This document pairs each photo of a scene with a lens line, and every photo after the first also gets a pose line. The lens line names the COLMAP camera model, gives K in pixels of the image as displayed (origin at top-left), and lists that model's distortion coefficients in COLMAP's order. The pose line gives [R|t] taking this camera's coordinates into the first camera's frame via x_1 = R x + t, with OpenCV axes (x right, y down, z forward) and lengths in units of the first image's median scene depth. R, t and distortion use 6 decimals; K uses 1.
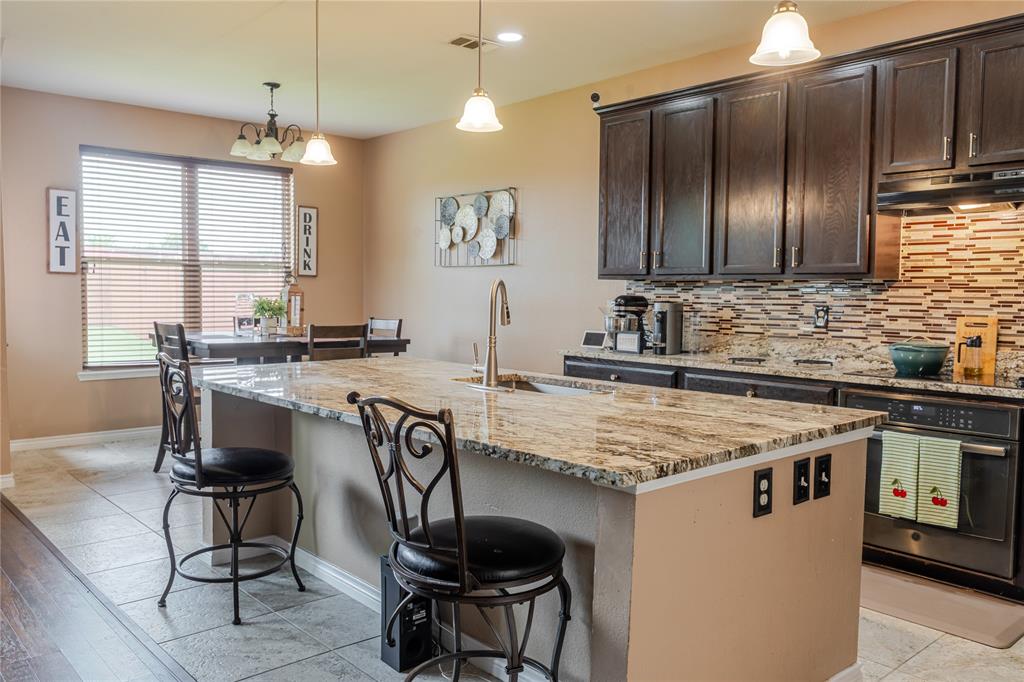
lens RADIAL K [[807.5, 0, 510.5], [0, 807.5, 339.9], [0, 0, 1]] dist [0.007733, -0.002945]
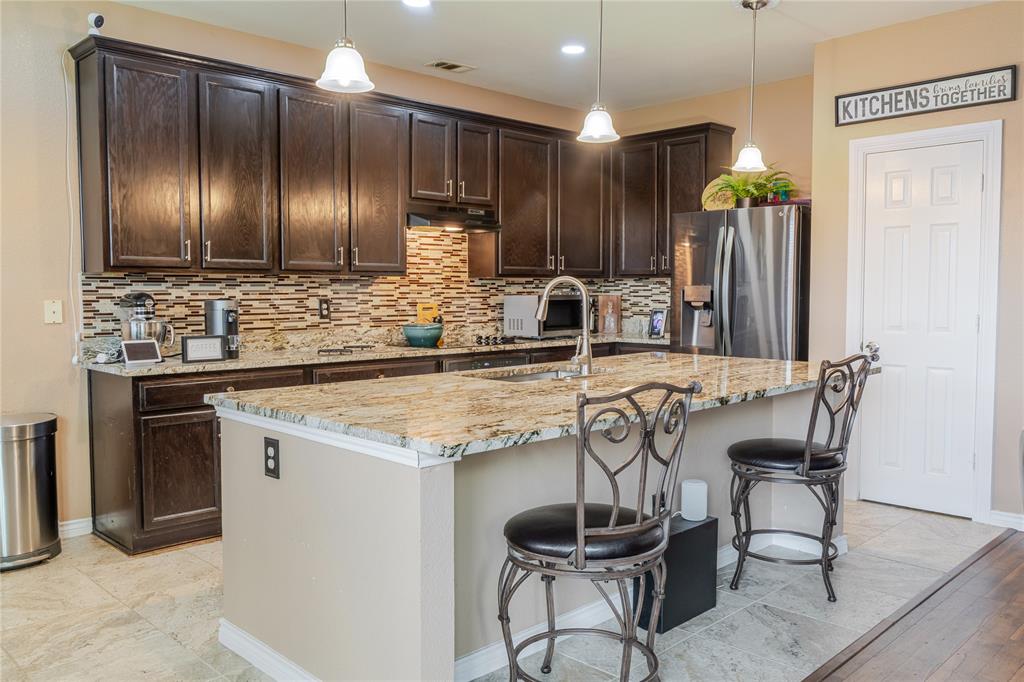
lens RADIAL K [[830.6, 0, 510.7], [0, 830.6, 338.8], [0, 0, 1]] dist [0.000221, 0.004227]
pose [[-0.049791, -0.069550, 0.996335, -0.798949], [0.059651, 0.995585, 0.072478, -0.055757], [-0.996977, 0.063041, -0.045423, 0.801320]]
